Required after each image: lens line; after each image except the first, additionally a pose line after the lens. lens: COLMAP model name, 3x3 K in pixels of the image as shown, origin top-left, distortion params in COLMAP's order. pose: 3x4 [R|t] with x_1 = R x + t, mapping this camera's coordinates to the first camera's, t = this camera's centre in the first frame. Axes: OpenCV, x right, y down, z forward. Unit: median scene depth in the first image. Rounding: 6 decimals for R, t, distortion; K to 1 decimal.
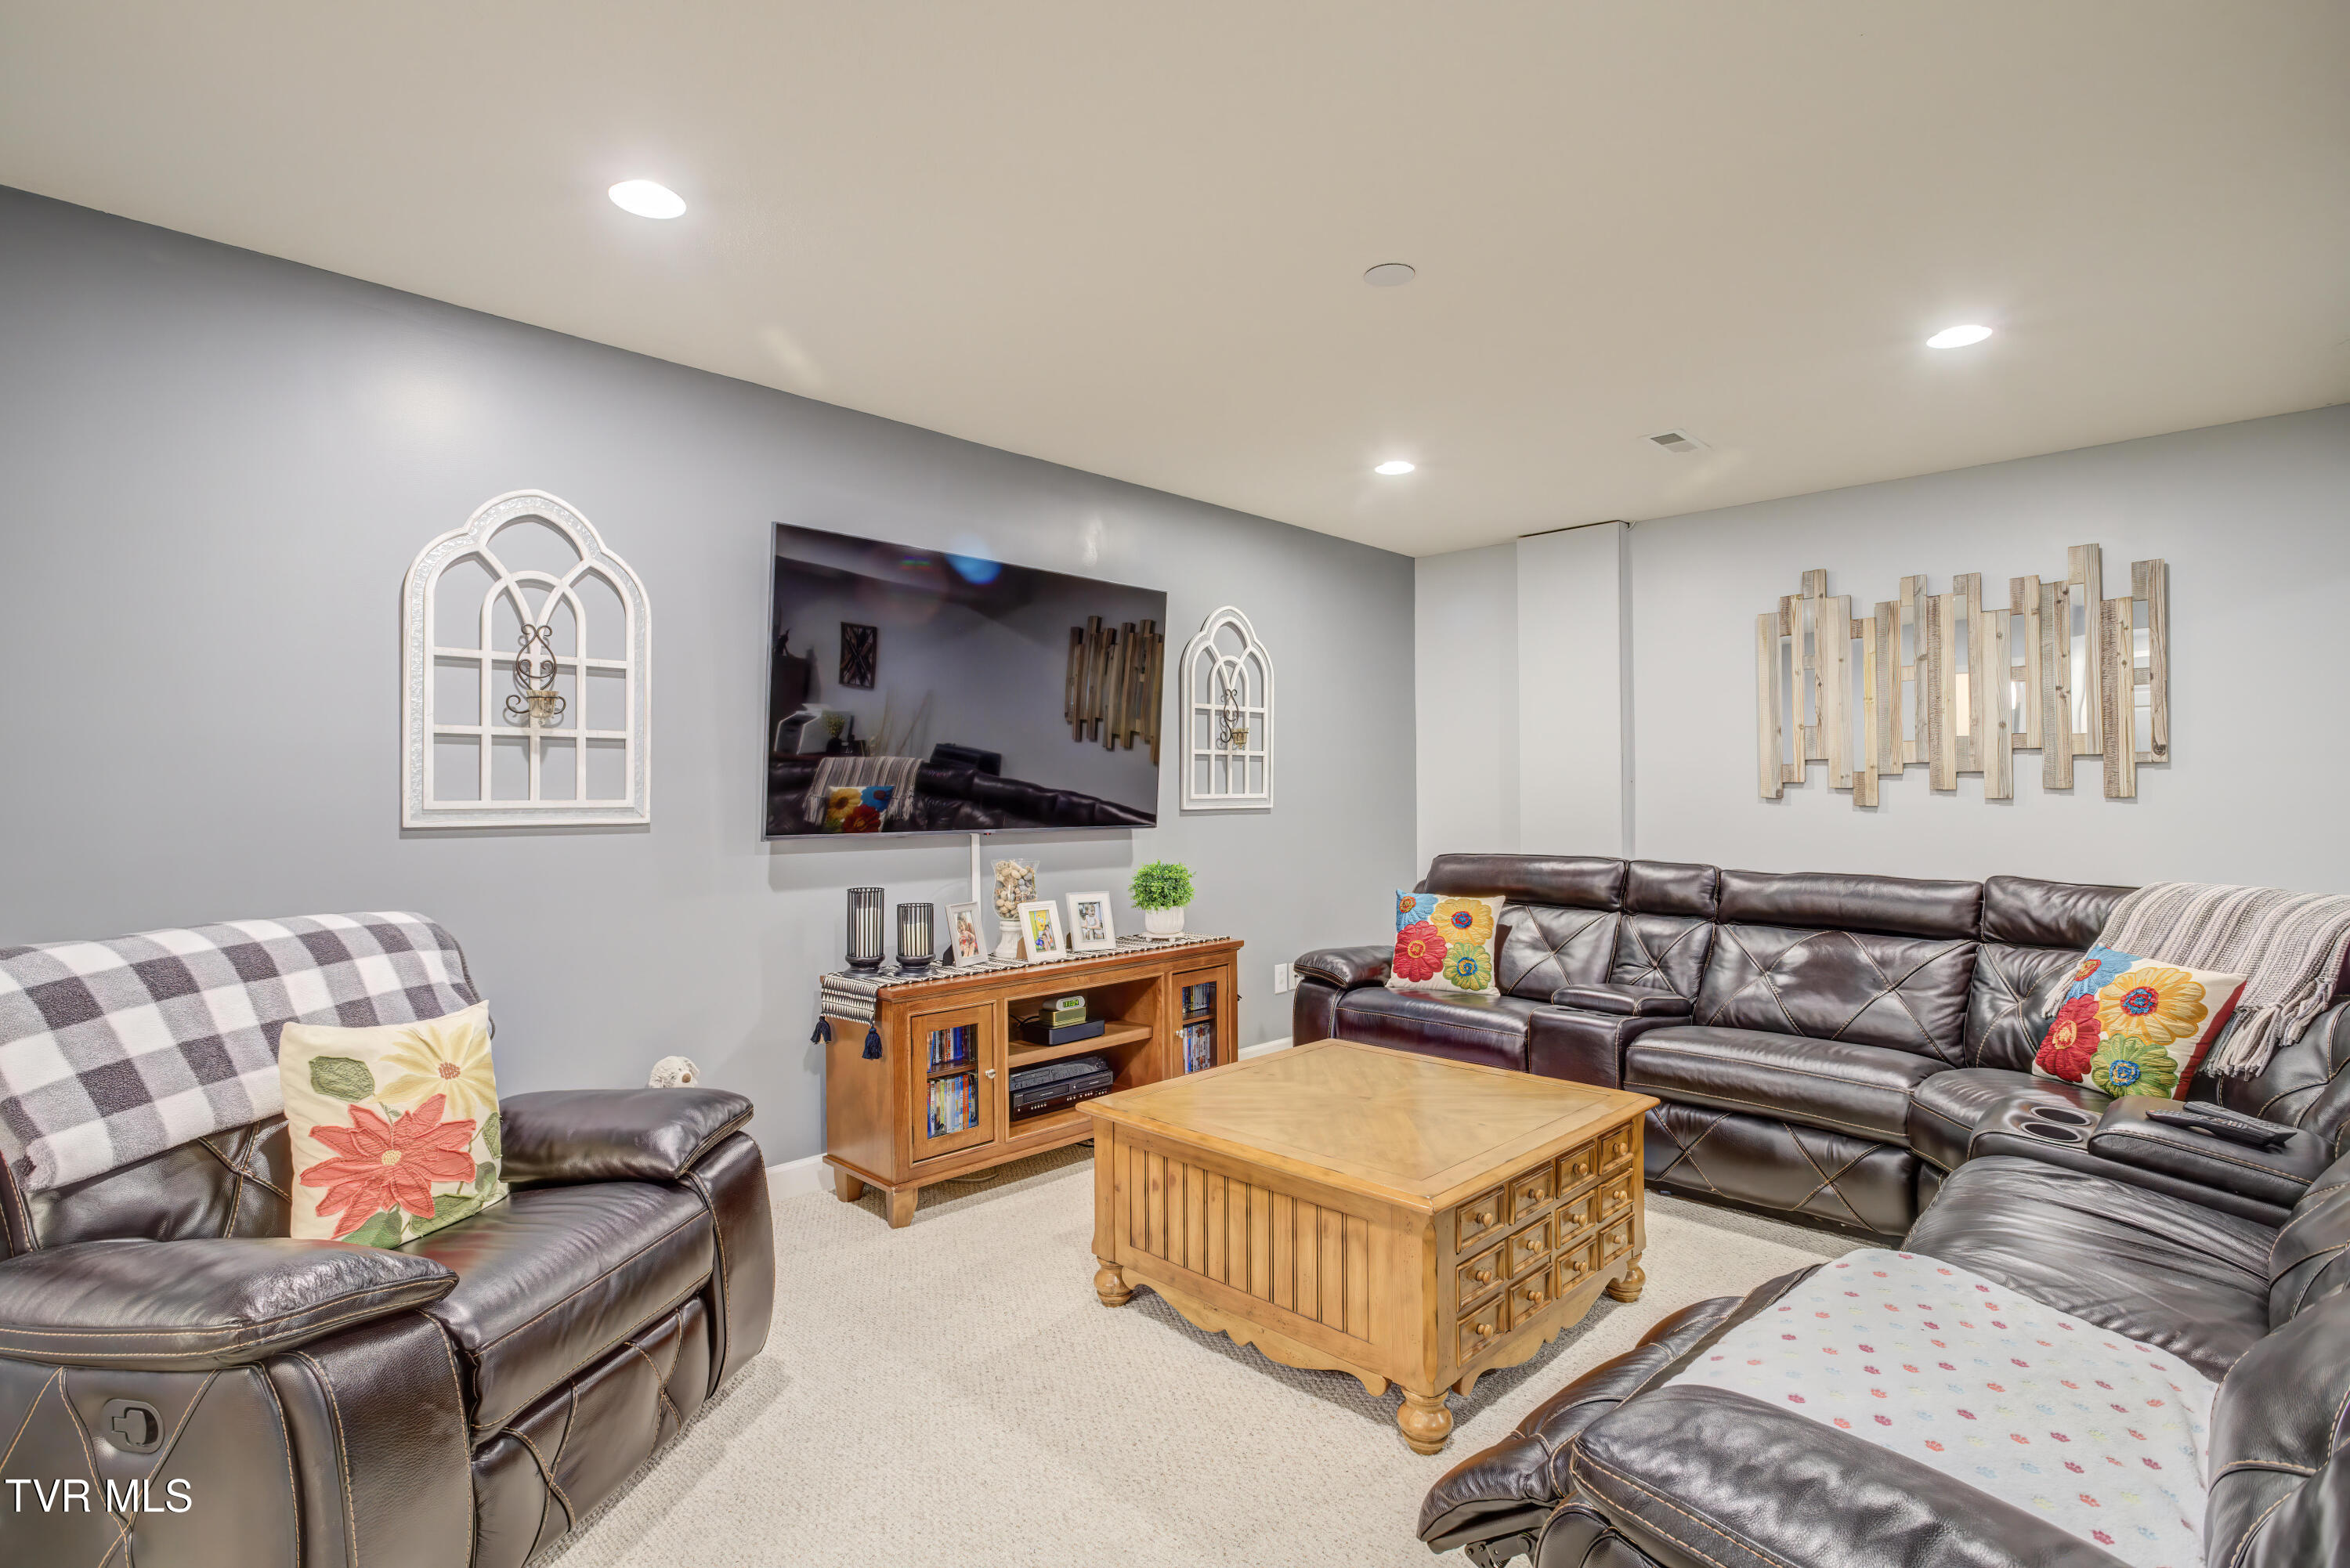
lens RADIAL K [[1147.8, 0, 1173.3], [0, 1147.8, 781.9], [0, 0, 1]] dist [-0.010259, 0.002173]
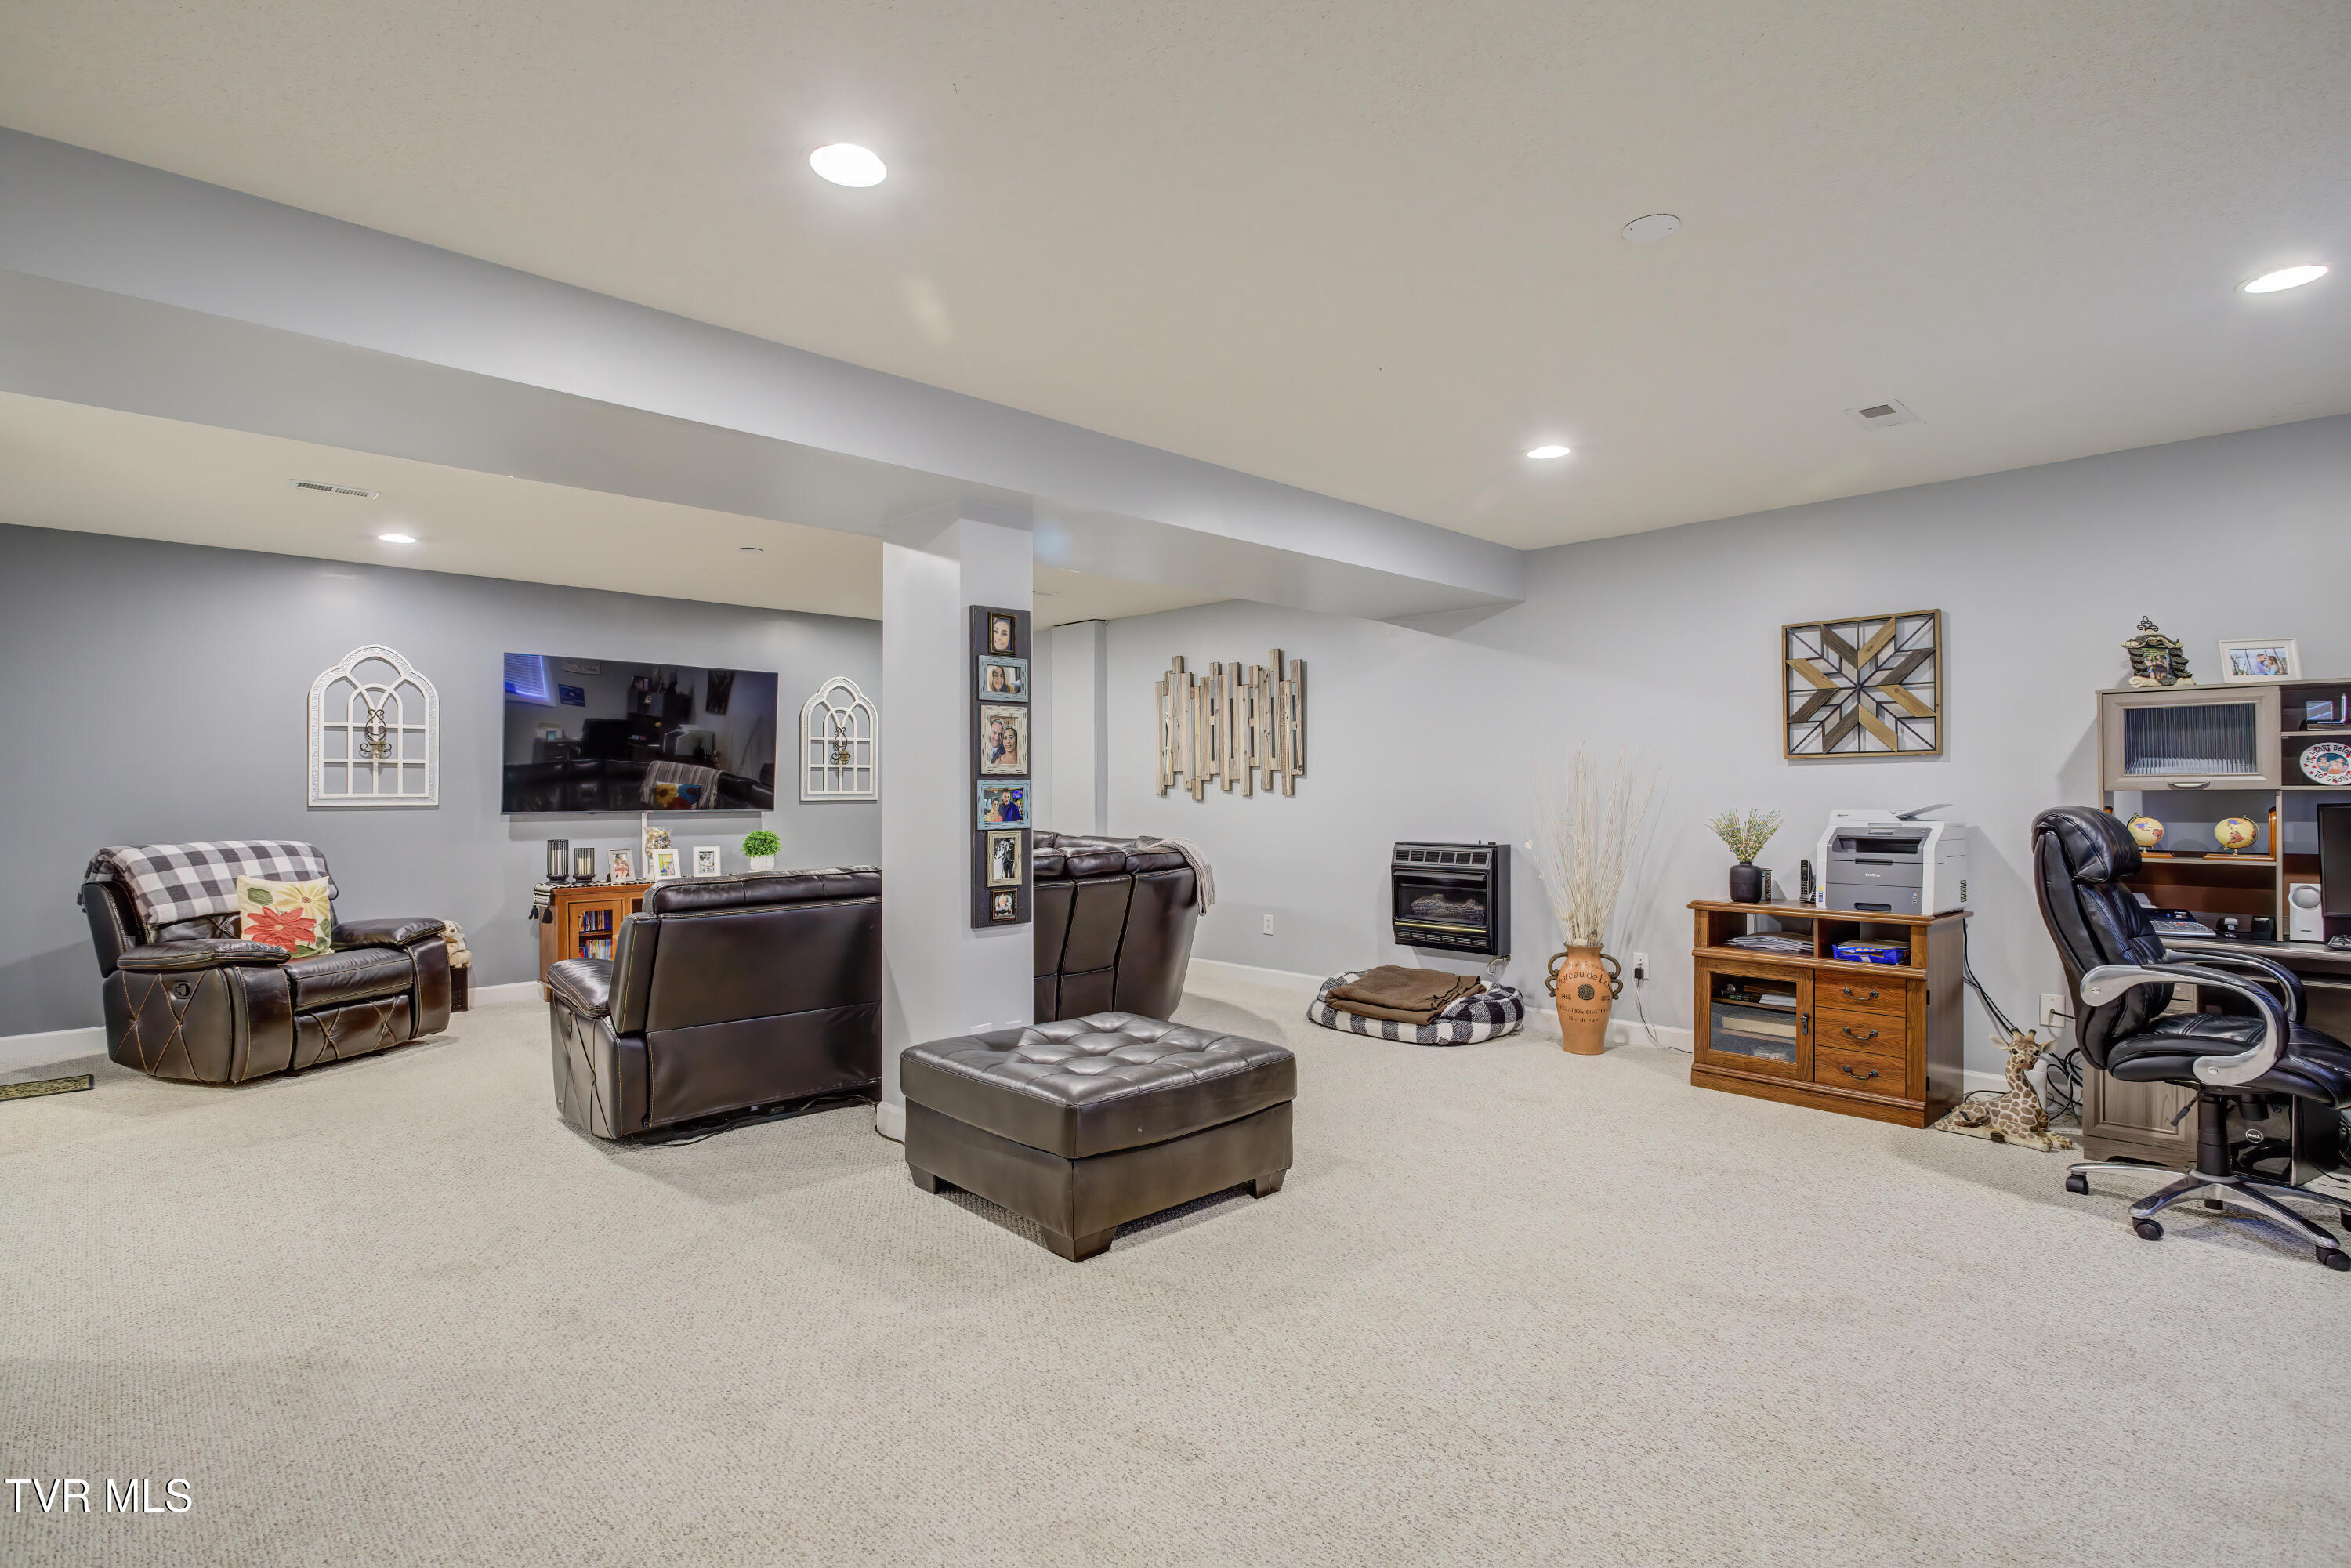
lens RADIAL K [[1148.4, 0, 1175.5], [0, 1148.4, 777.1], [0, 0, 1]] dist [-0.010259, 0.002173]
pose [[0.999432, 0.002738, -0.033589, 0.854287], [-0.002767, 0.999996, -0.000817, -0.014262], [0.033587, 0.000909, 0.999435, -0.910018]]
